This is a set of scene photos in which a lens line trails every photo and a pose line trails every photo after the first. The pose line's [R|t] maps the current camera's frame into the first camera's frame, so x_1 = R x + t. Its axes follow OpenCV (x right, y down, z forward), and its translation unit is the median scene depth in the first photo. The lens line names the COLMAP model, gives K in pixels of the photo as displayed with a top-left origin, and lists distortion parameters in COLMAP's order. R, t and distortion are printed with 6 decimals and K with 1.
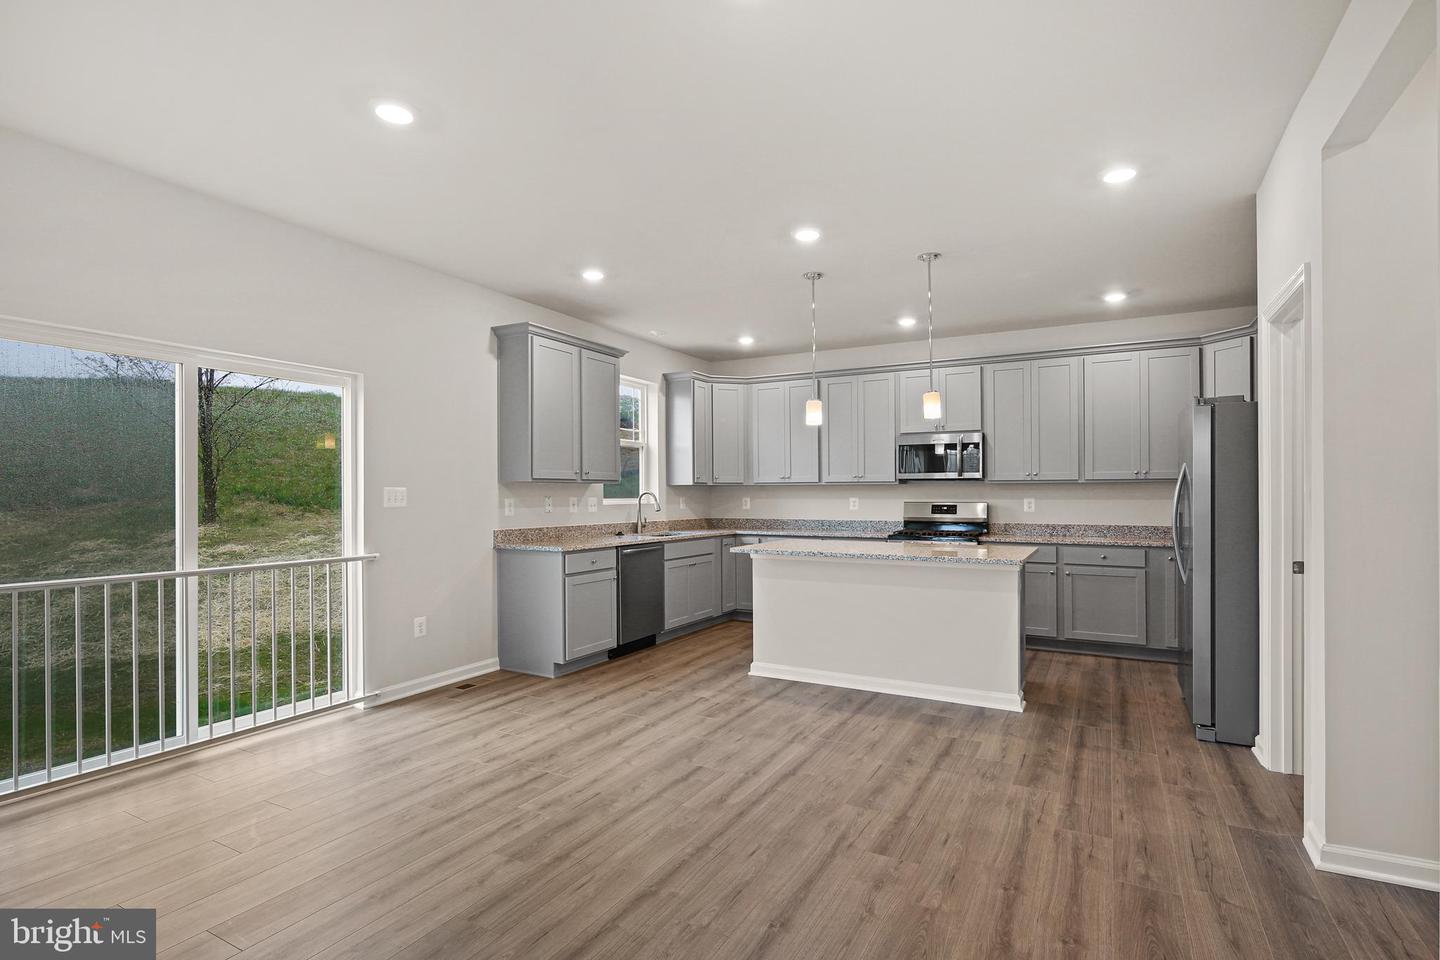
lens RADIAL K [[704.9, 0, 708.4], [0, 704.9, 495.1], [0, 0, 1]] dist [0.007243, -0.004940]
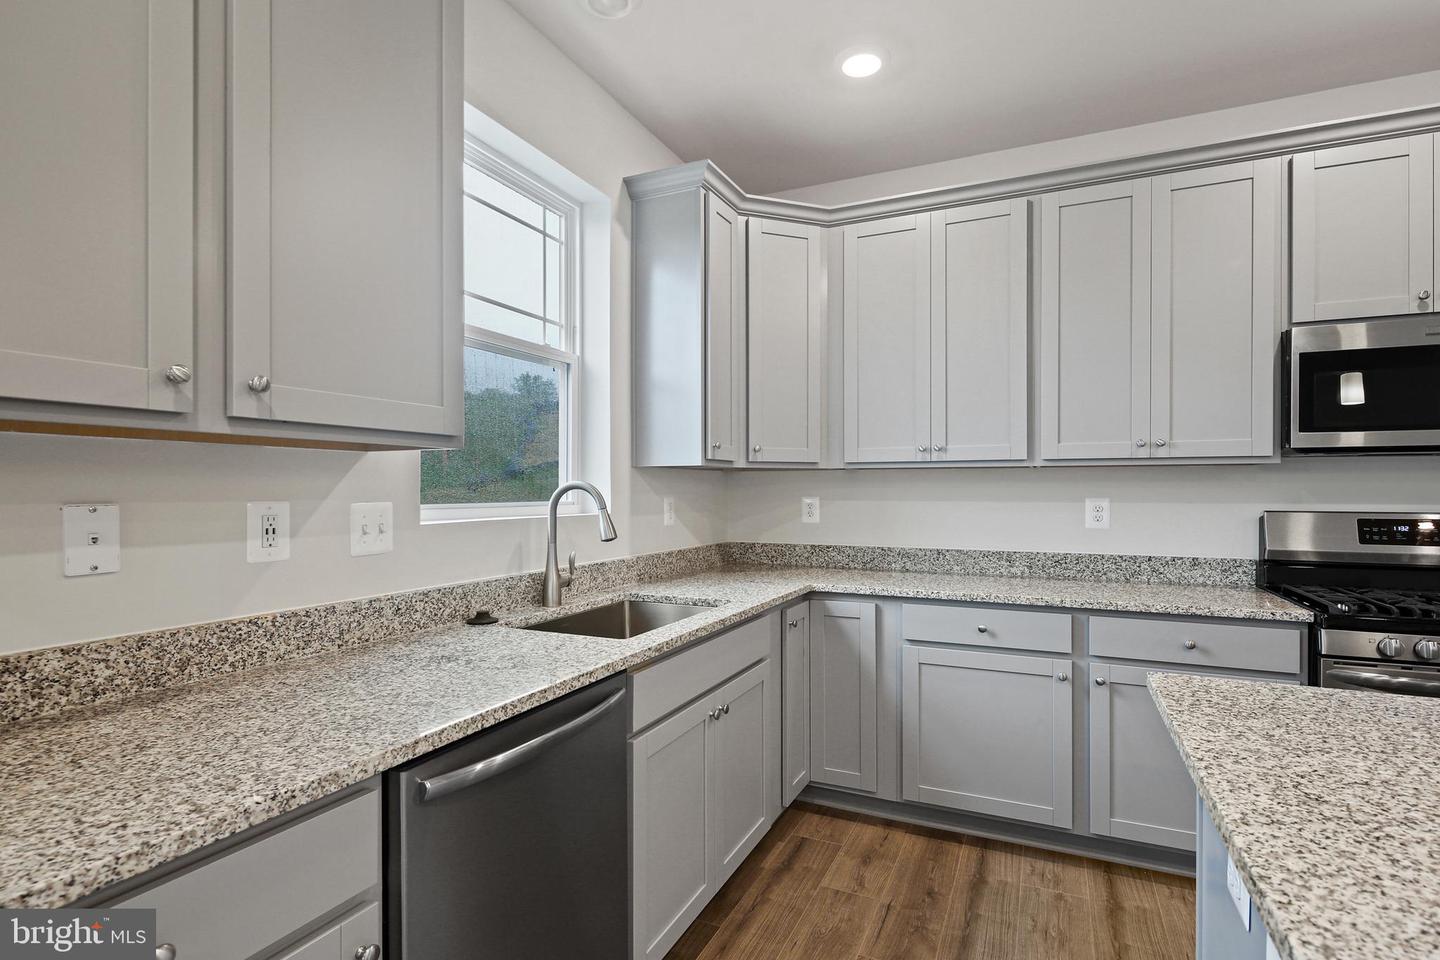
lens RADIAL K [[704.9, 0, 726.1], [0, 704.9, 475.0], [0, 0, 1]] dist [0.007243, -0.004940]
pose [[0.995908, 0.004113, 0.090276, -0.058624], [-0.002201, 0.999771, -0.021275, -0.001350], [-0.090343, 0.020989, 0.995690, 0.829621]]
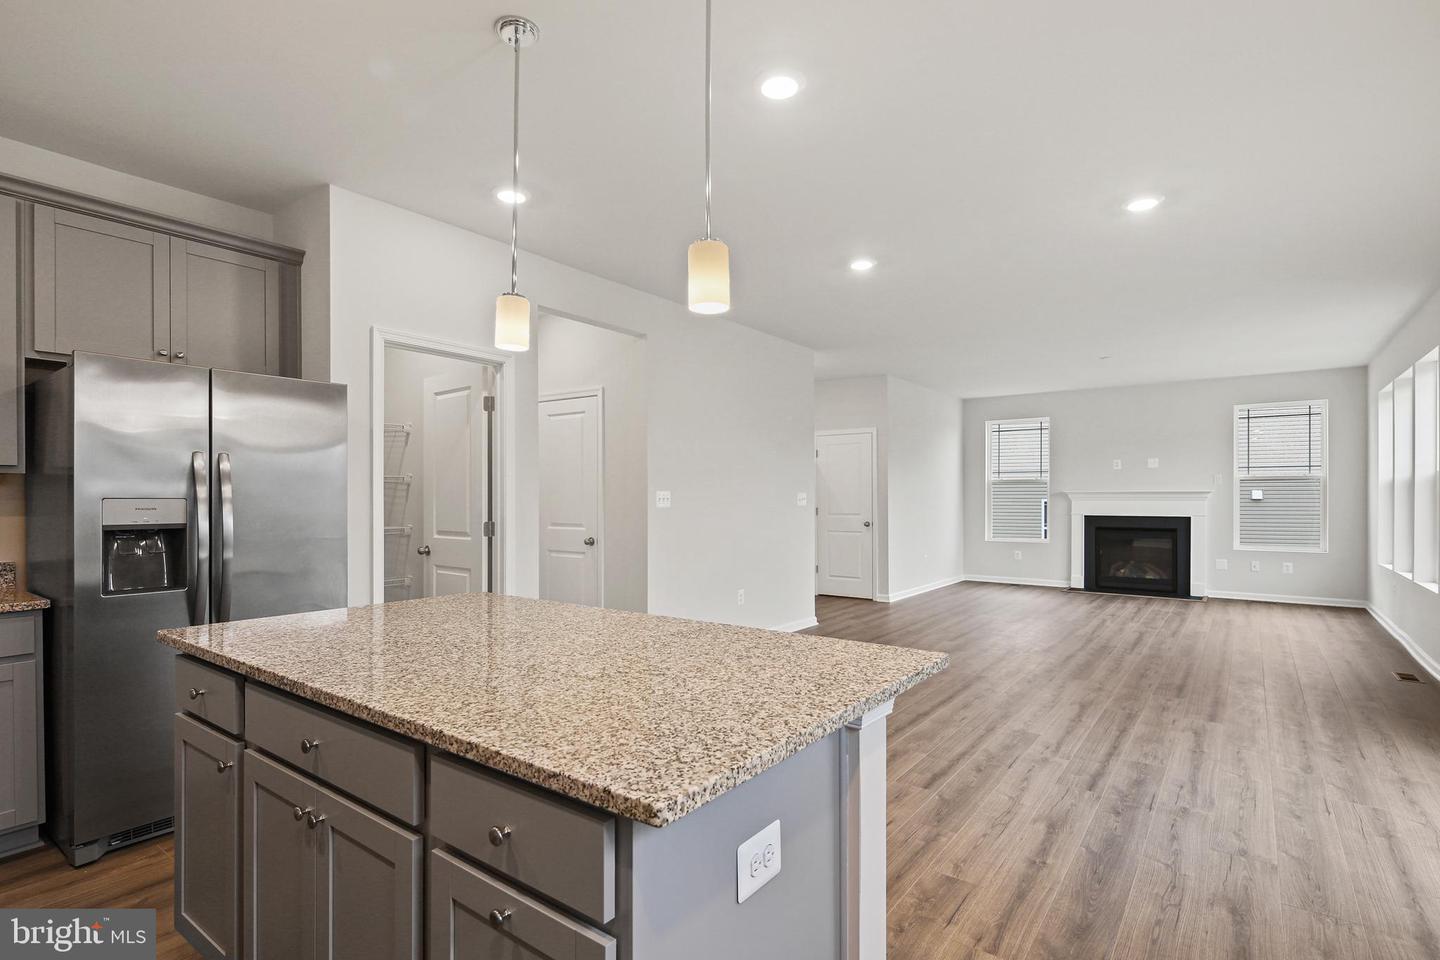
lens RADIAL K [[704.9, 0, 716.7], [0, 704.9, 503.8], [0, 0, 1]] dist [0.007243, -0.004940]
pose [[-0.992298, 0.000943, 0.123872, 0.093663], [0.002602, 0.999909, 0.013234, -0.003710], [-0.123849, 0.013455, -0.992210, 1.243539]]
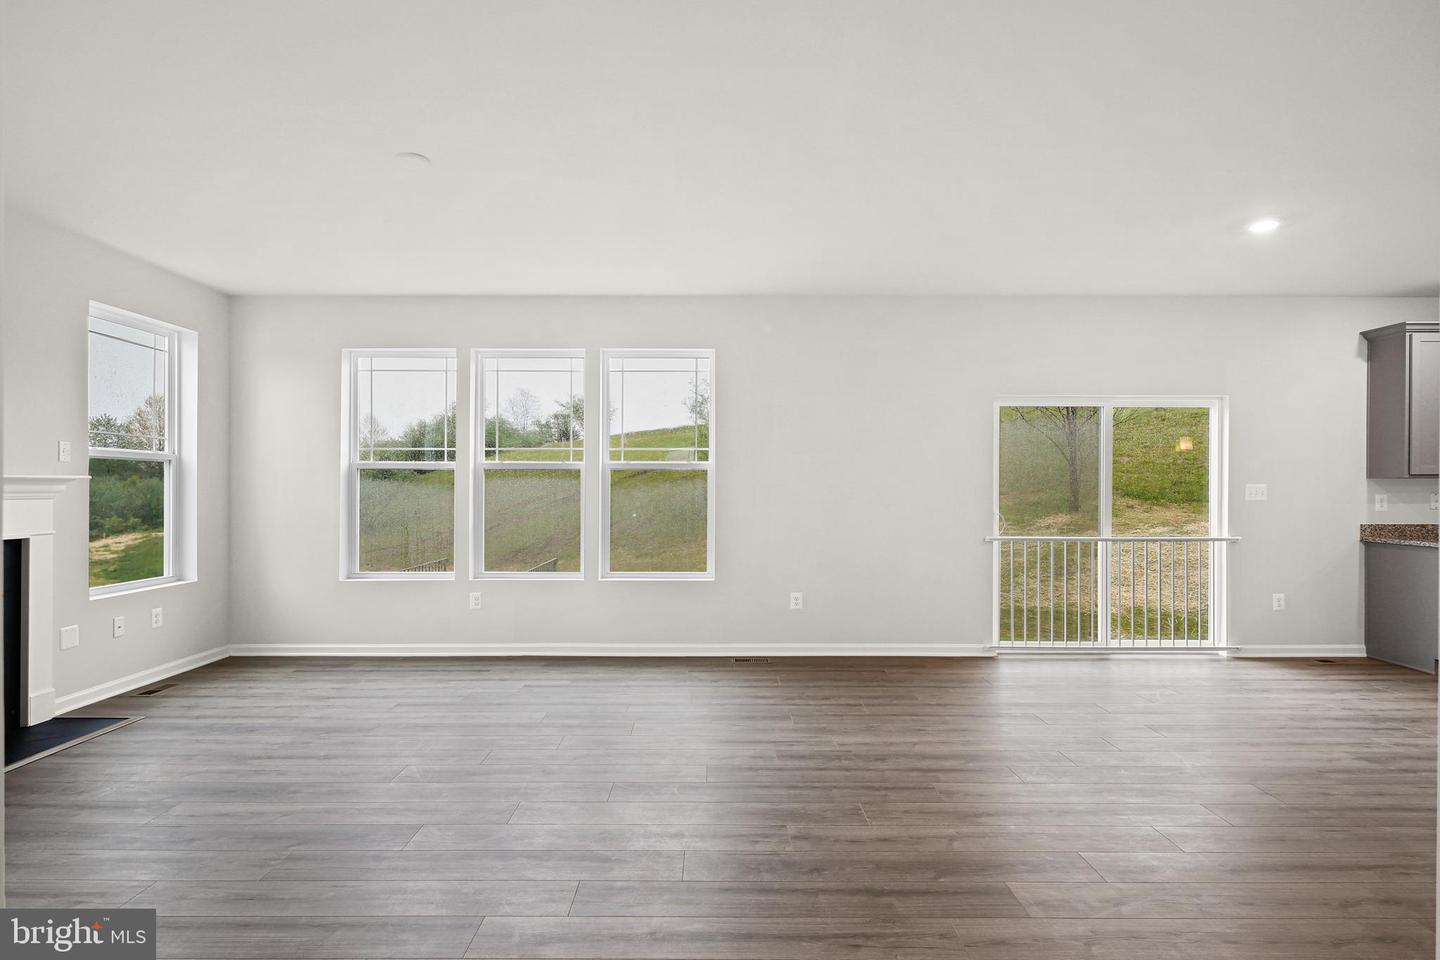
lens RADIAL K [[704.9, 0, 725.6], [0, 704.9, 495.4], [0, 0, 1]] dist [0.007243, -0.004940]
pose [[0.498805, 0.010895, -0.866646, 0.136388], [-0.003815, 0.999939, 0.010375, -0.000411], [0.866706, -0.001869, 0.498816, -0.349047]]
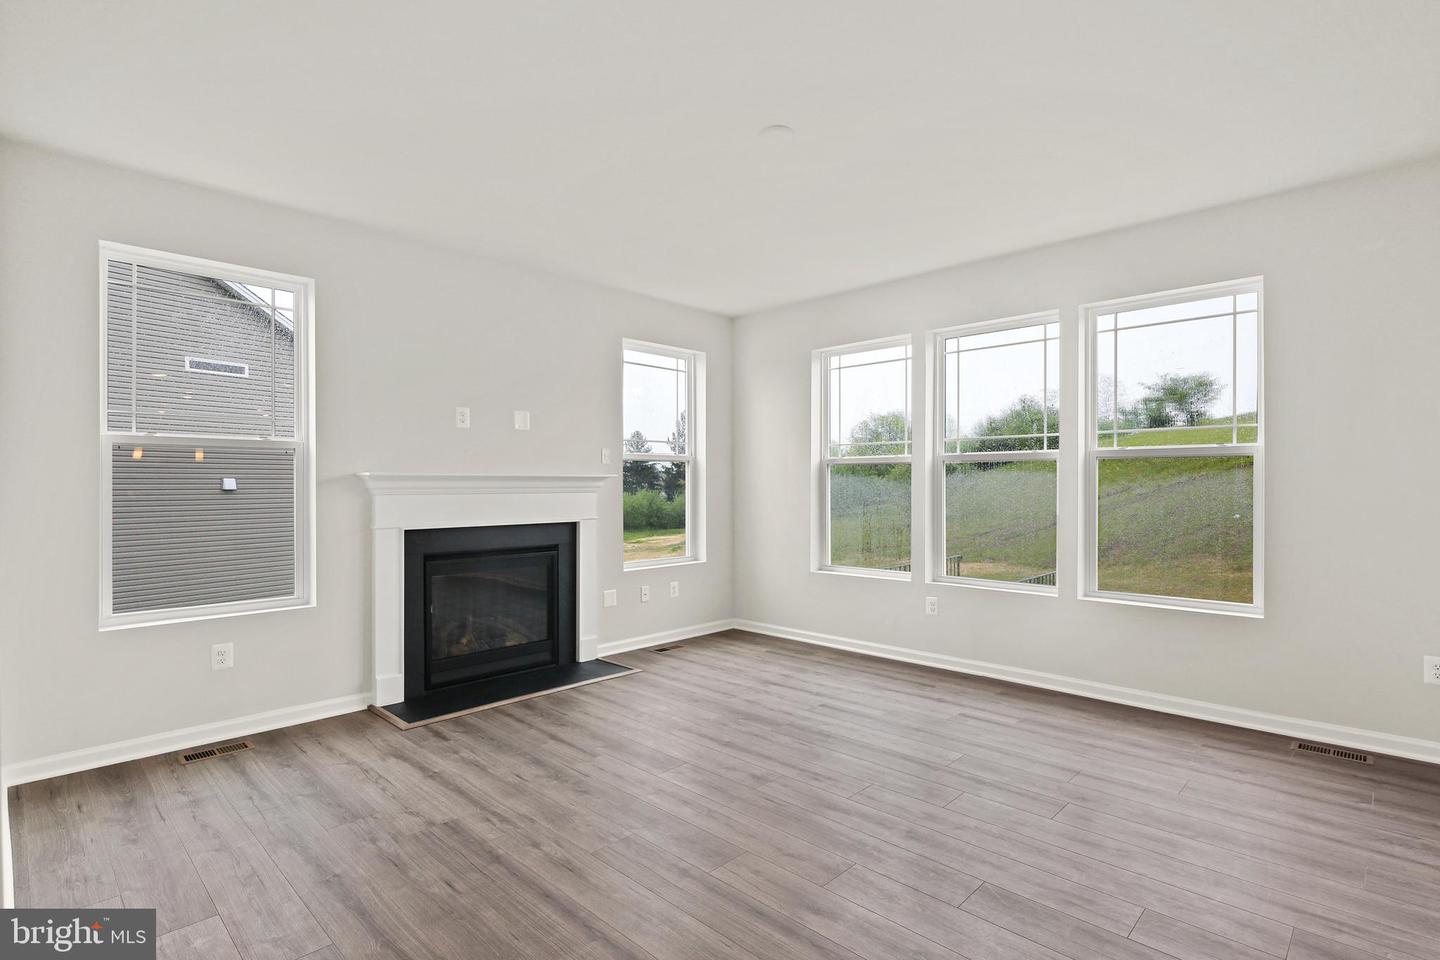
lens RADIAL K [[704.9, 0, 717.3], [0, 704.9, 487.1], [0, 0, 1]] dist [0.007243, -0.004940]
pose [[-0.255148, 0.007102, -0.966876, 0.041257], [0.000350, 0.999974, 0.007253, -0.000440], [0.966902, 0.001513, -0.255144, -0.182515]]
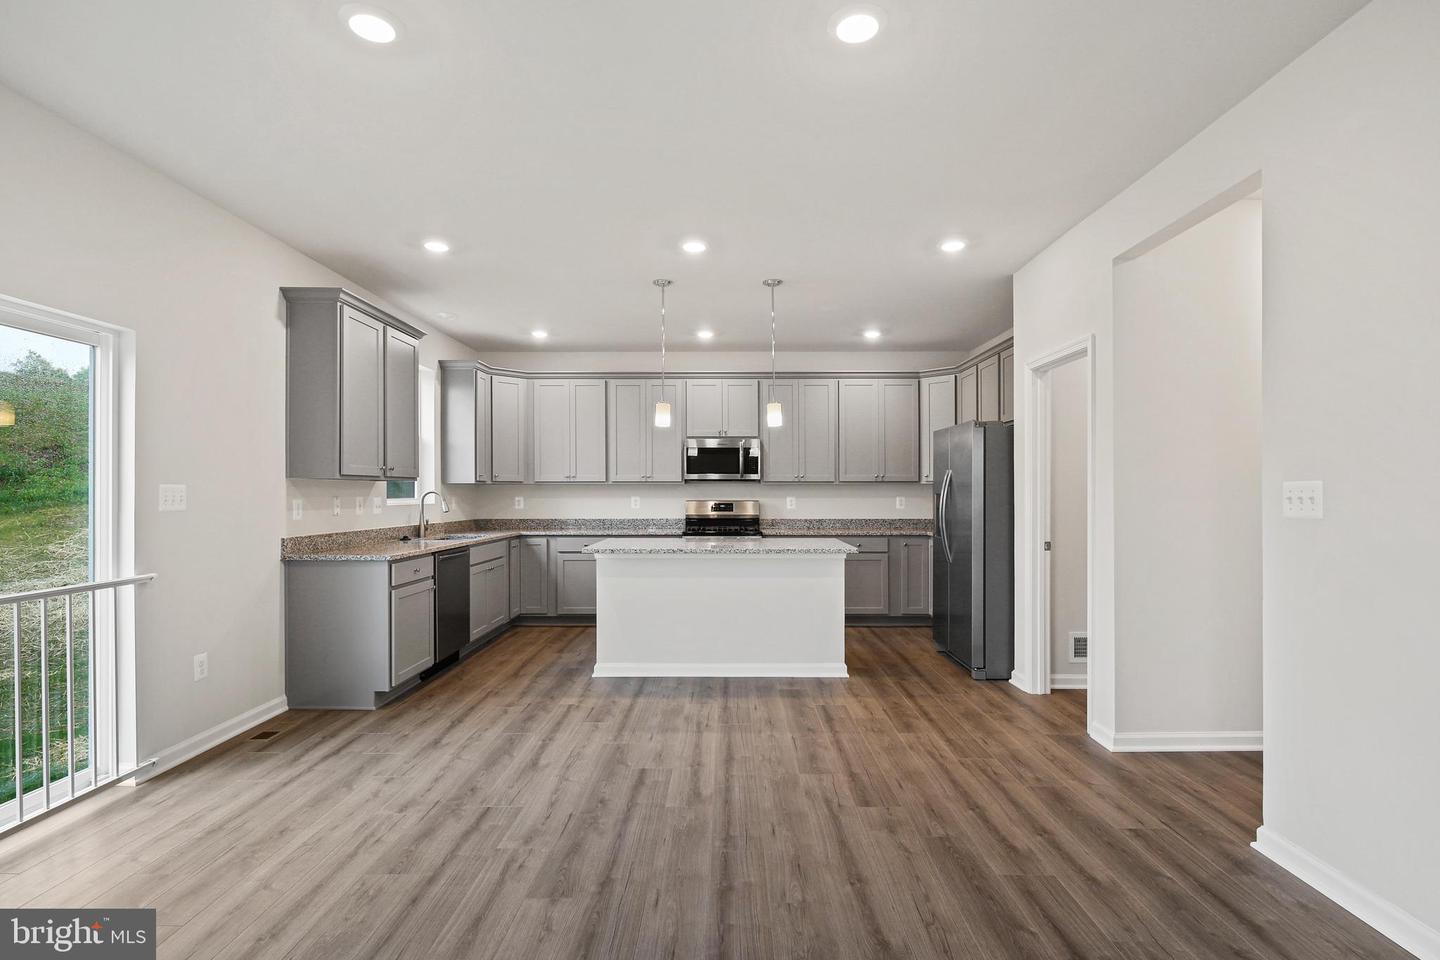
lens RADIAL K [[704.9, 0, 714.7], [0, 704.9, 489.4], [0, 0, 1]] dist [0.007243, -0.004940]
pose [[0.877831, 0.002849, 0.478963, -0.252721], [0.000081, 0.999981, -0.006098, -0.001074], [-0.478971, 0.005392, 0.877814, 0.050548]]
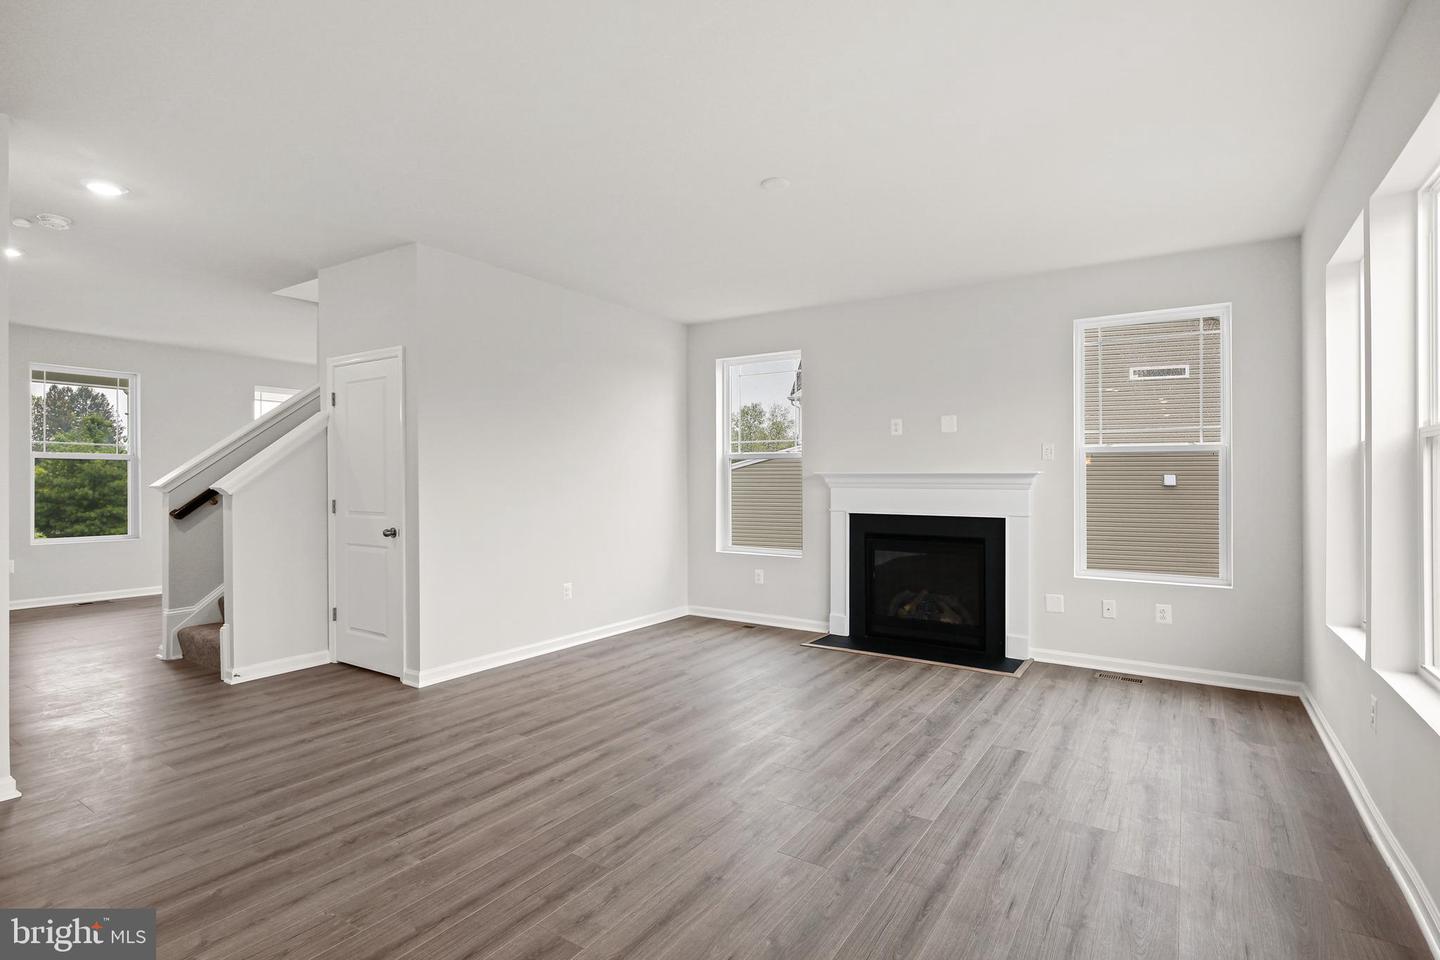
lens RADIAL K [[704.9, 0, 716.5], [0, 704.9, 488.1], [0, 0, 1]] dist [0.007243, -0.004940]
pose [[-0.997484, -0.003010, 0.070825, -0.511906], [-0.001901, 0.999875, 0.015722, -0.002491], [-0.070863, 0.015548, -0.997365, 0.389821]]
